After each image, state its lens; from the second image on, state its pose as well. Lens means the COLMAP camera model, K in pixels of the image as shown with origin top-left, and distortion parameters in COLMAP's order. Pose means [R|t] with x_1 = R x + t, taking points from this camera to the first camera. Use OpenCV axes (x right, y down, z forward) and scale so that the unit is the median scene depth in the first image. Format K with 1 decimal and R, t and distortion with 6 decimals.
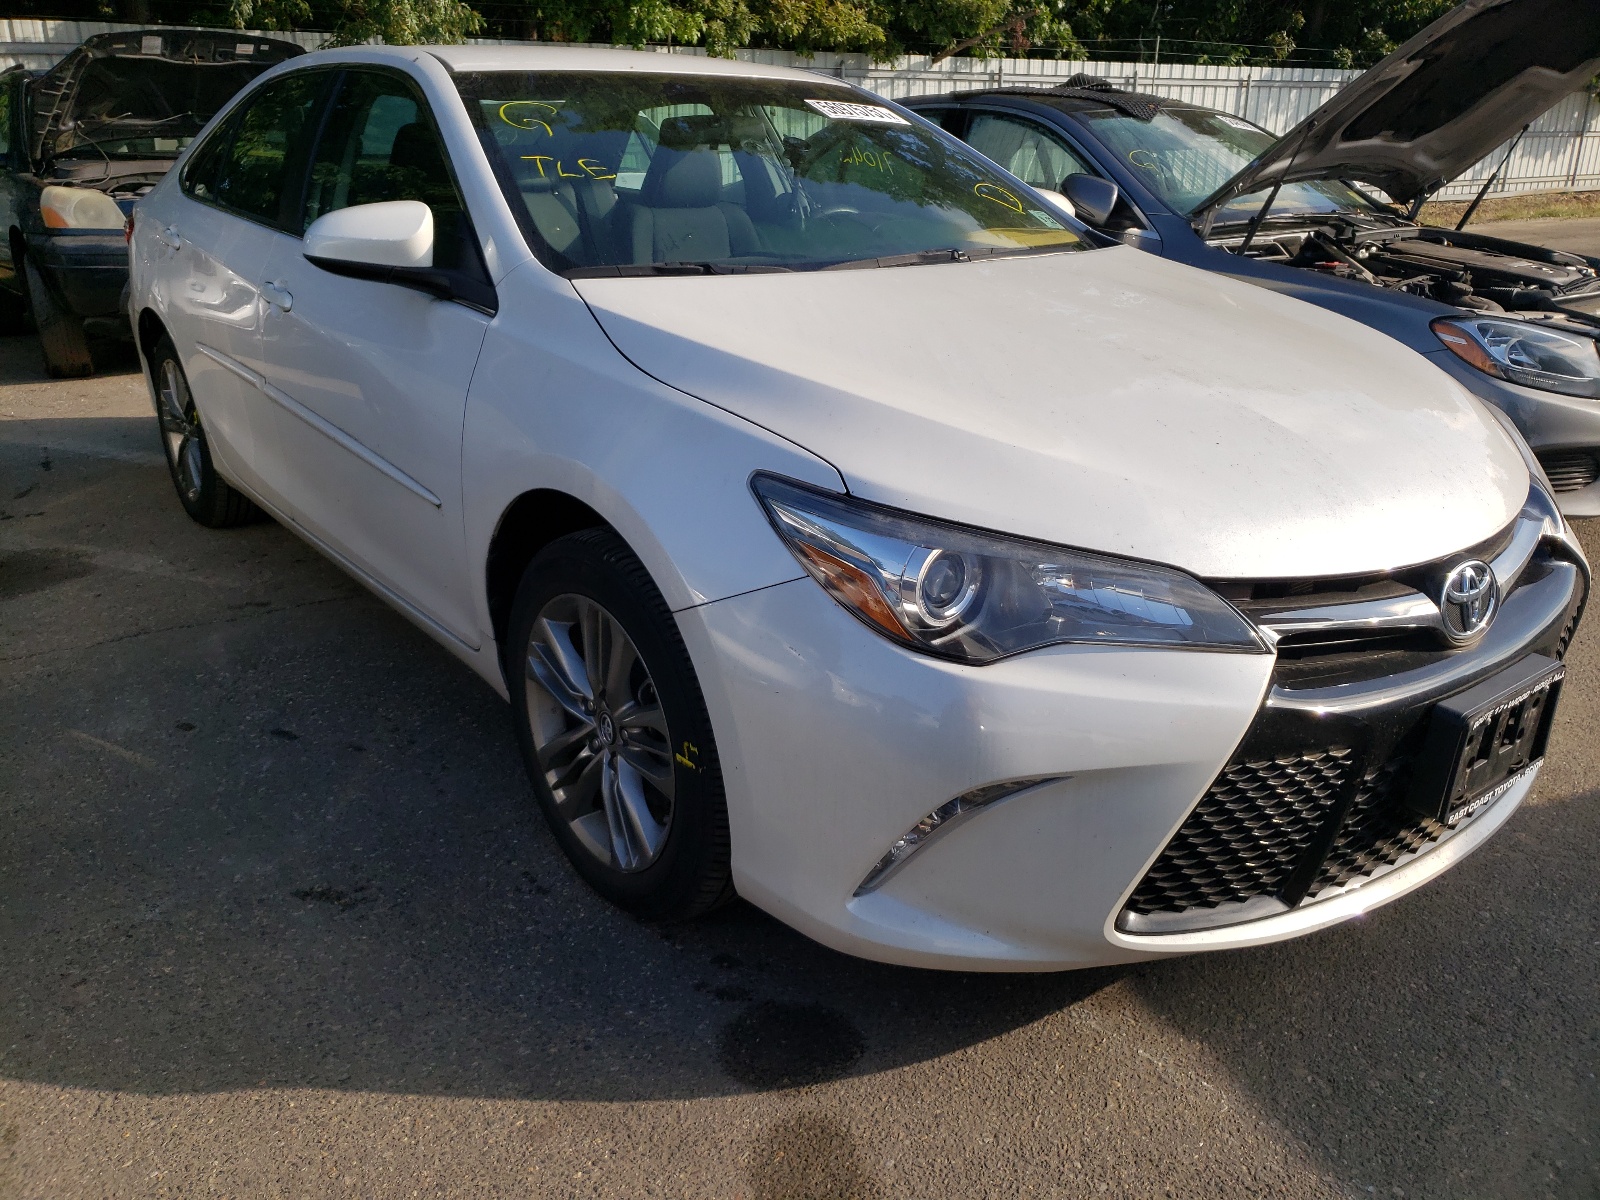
lens RADIAL K [[1421.0, 0, 800.0], [0, 1421.0, 600.0], [0, 0, 1]] dist [-0.007693, 0.060283]
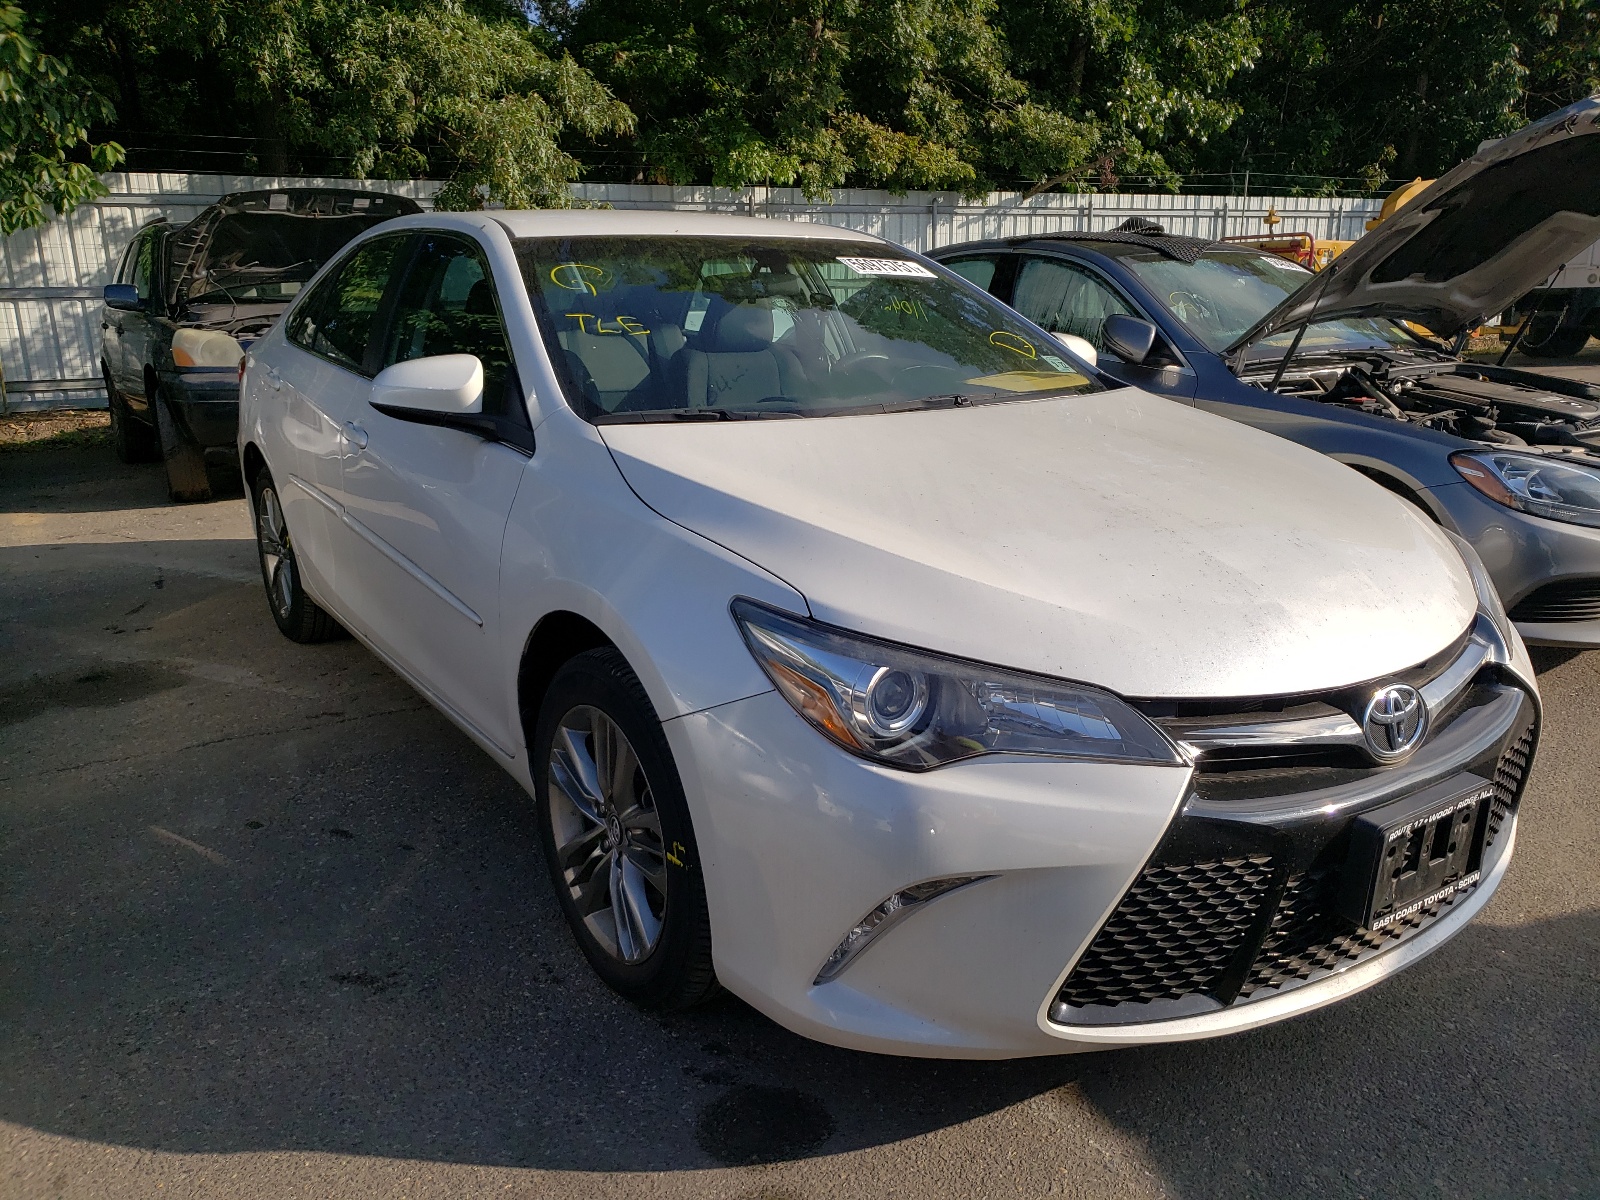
lens RADIAL K [[1397.1, 0, 800.0], [0, 1397.1, 600.0], [0, 0, 1]] dist [-0.009579, 0.065305]
pose [[0.998007, 0.006770, -0.062739, 0.072235], [-0.012018, 0.996422, -0.083659, 0.002205], [0.061948, 0.084247, 0.994517, -0.078326]]
